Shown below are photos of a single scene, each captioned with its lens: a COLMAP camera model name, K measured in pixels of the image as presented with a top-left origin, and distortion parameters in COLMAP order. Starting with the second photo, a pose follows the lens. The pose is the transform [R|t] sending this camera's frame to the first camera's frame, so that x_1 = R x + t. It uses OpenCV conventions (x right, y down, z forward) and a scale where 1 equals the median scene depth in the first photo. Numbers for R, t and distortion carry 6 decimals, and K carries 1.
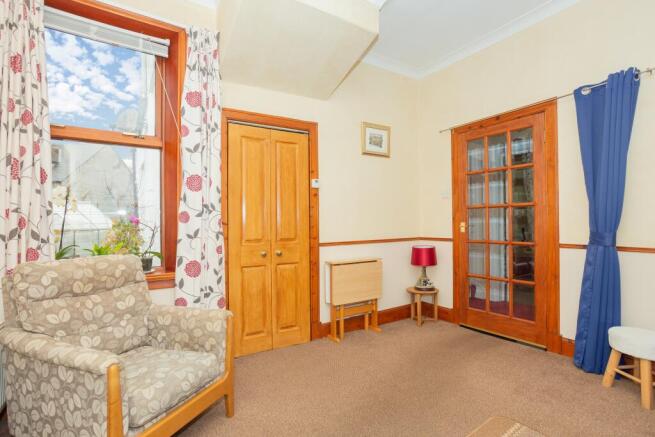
lens RADIAL K [[314.1, 0, 327.9], [0, 314.1, 220.5], [0, 0, 1]] dist [-0.002159, 0.000121]
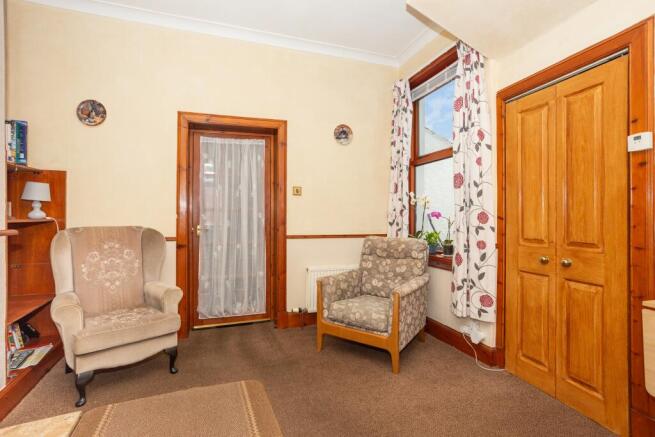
lens RADIAL K [[328.0, 0, 326.2], [0, 328.0, 212.8], [0, 0, 1]] dist [-0.043865, 0.037689]
pose [[-0.263766, 0.005744, -0.964570, 1.293876], [0.023130, 0.999732, -0.000371, -0.030365], [0.964309, -0.022408, -0.263828, 1.380998]]
